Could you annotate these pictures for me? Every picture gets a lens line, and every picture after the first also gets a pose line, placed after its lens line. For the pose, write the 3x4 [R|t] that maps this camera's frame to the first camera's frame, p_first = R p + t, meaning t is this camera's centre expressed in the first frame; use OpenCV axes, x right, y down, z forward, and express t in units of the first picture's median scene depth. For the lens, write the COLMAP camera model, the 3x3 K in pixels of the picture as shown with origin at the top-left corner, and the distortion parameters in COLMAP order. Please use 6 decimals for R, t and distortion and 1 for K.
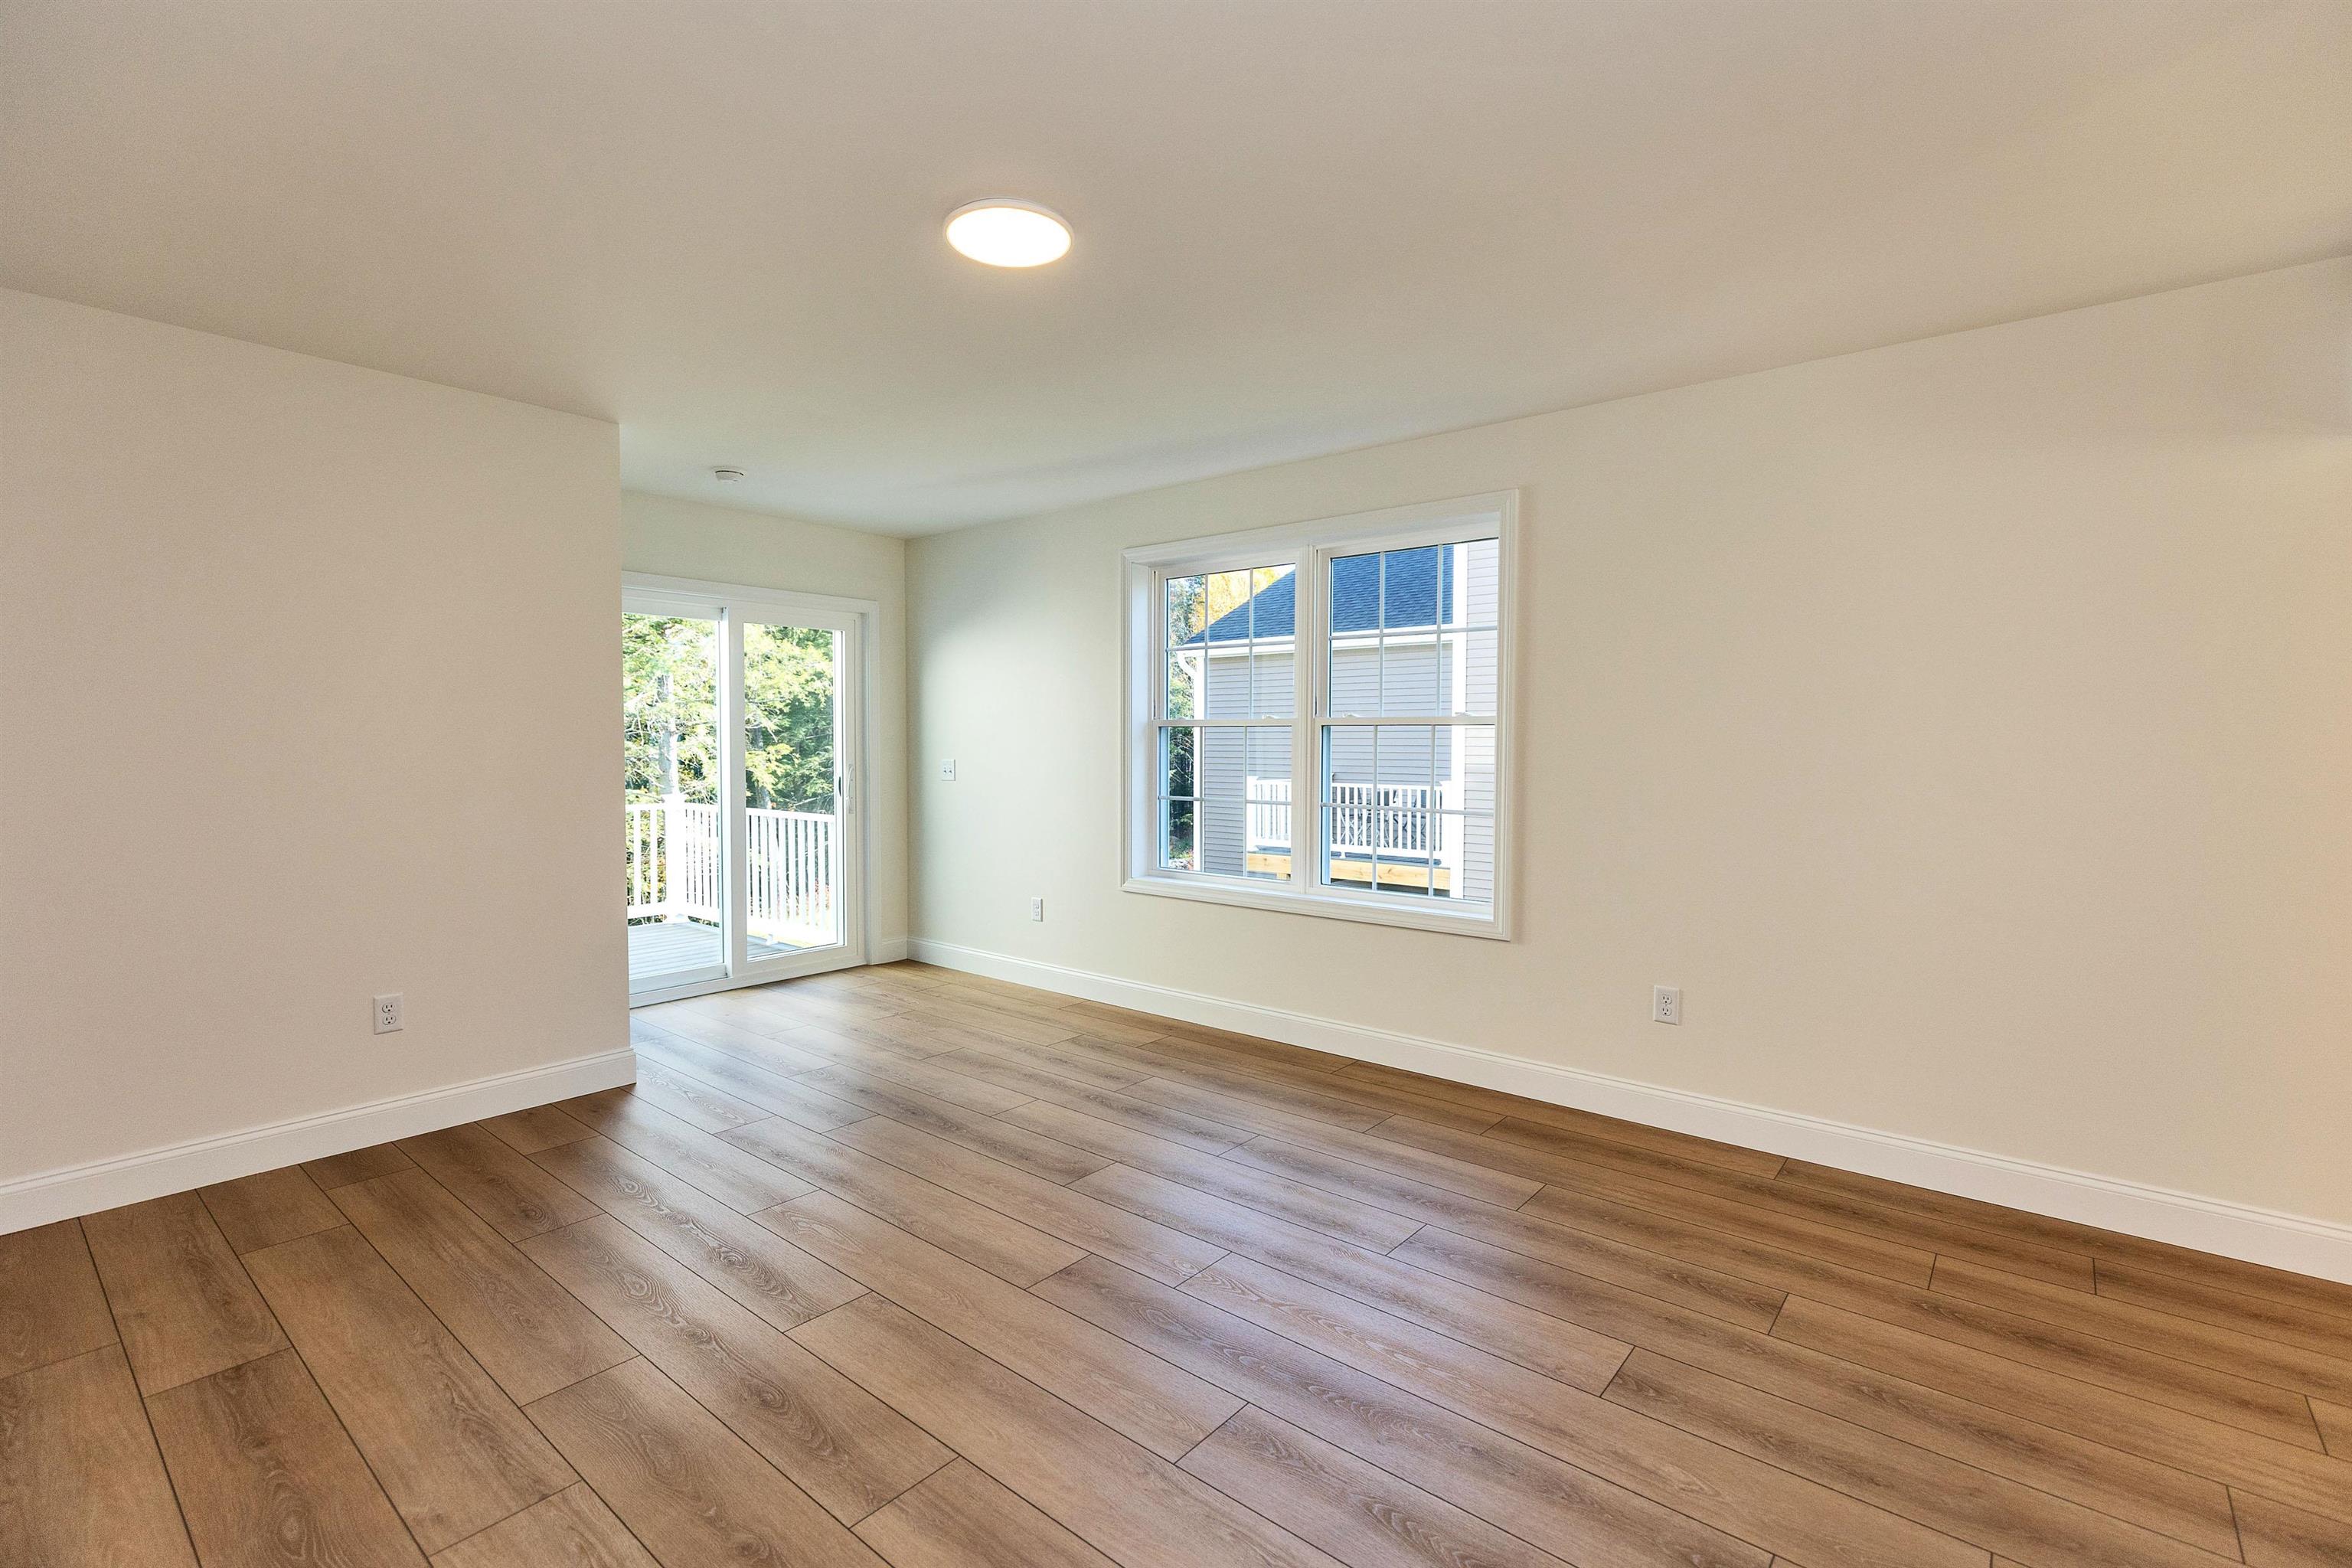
lens RADIAL K [[1064.0, 0, 1169.1], [0, 1064.0, 768.8], [0, 0, 1]] dist [0.014863, 0.000450]
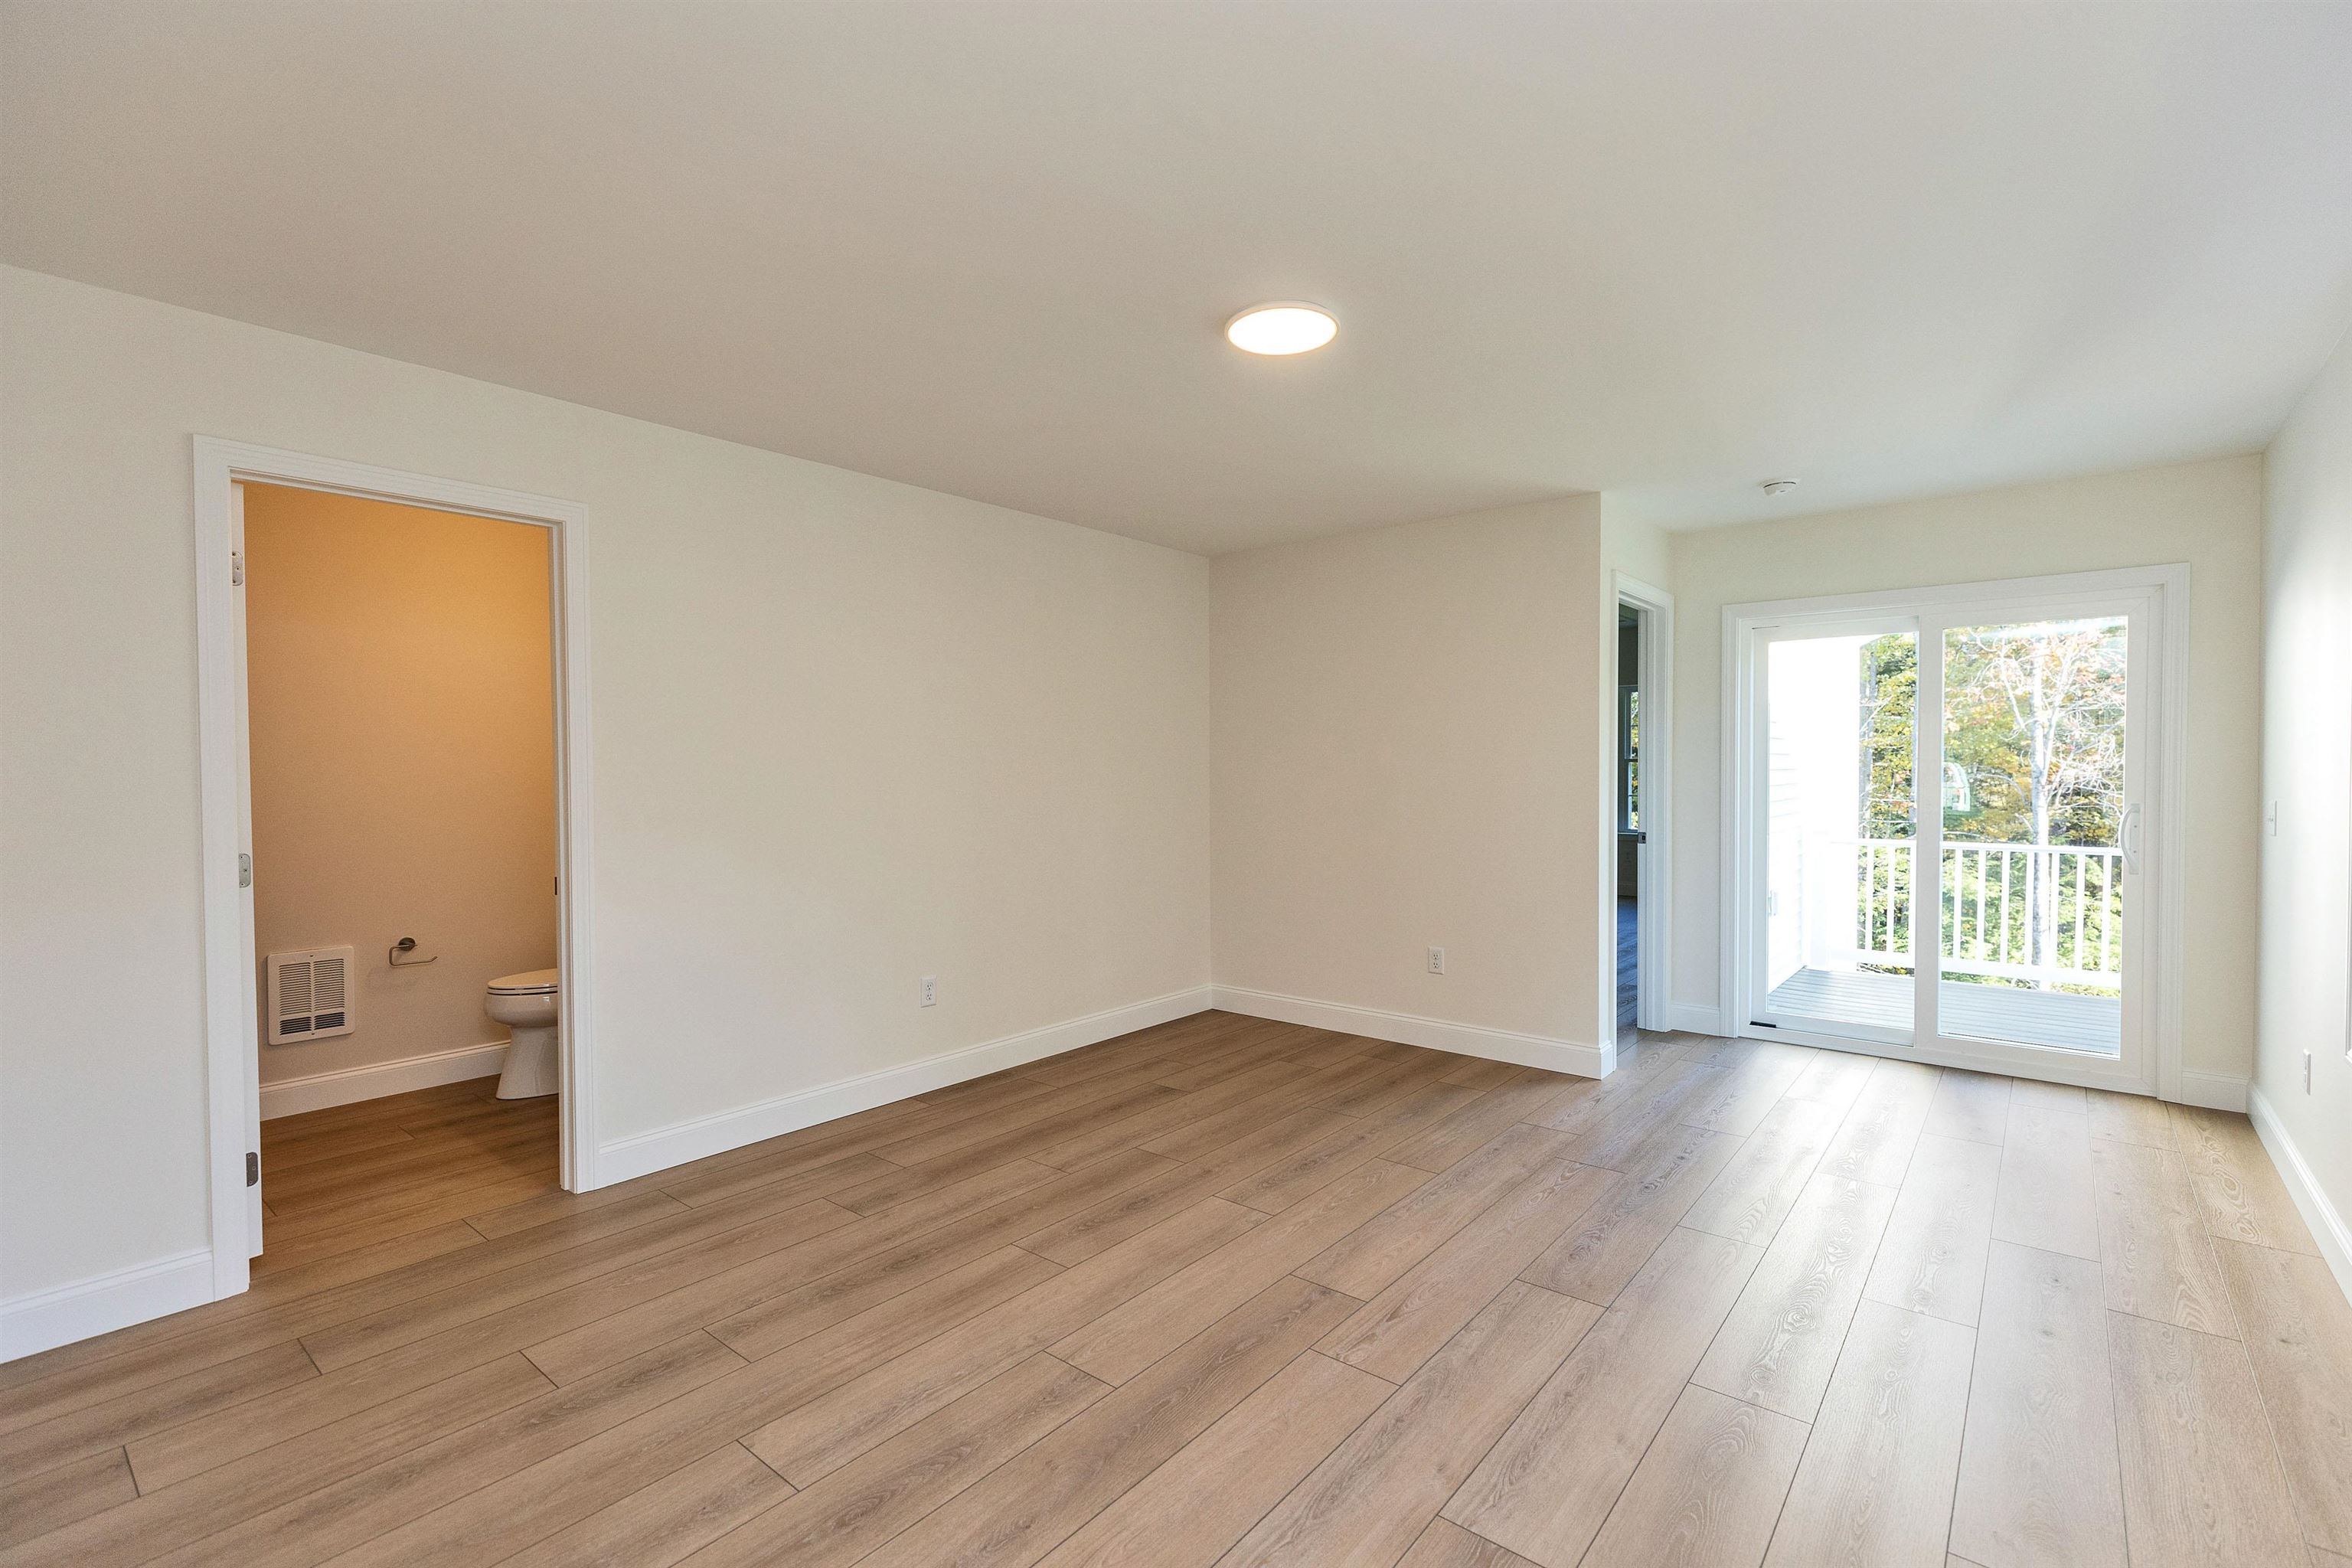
lens RADIAL K [[1064.0, 0, 1175.4], [0, 1064.0, 782.0], [0, 0, 1]] dist [0.014863, 0.000450]
pose [[0.000170, 0.010774, -0.999942, 0.822826], [-0.023730, 0.999660, 0.010767, -0.022871], [0.999718, 0.023727, 0.000426, 0.749016]]
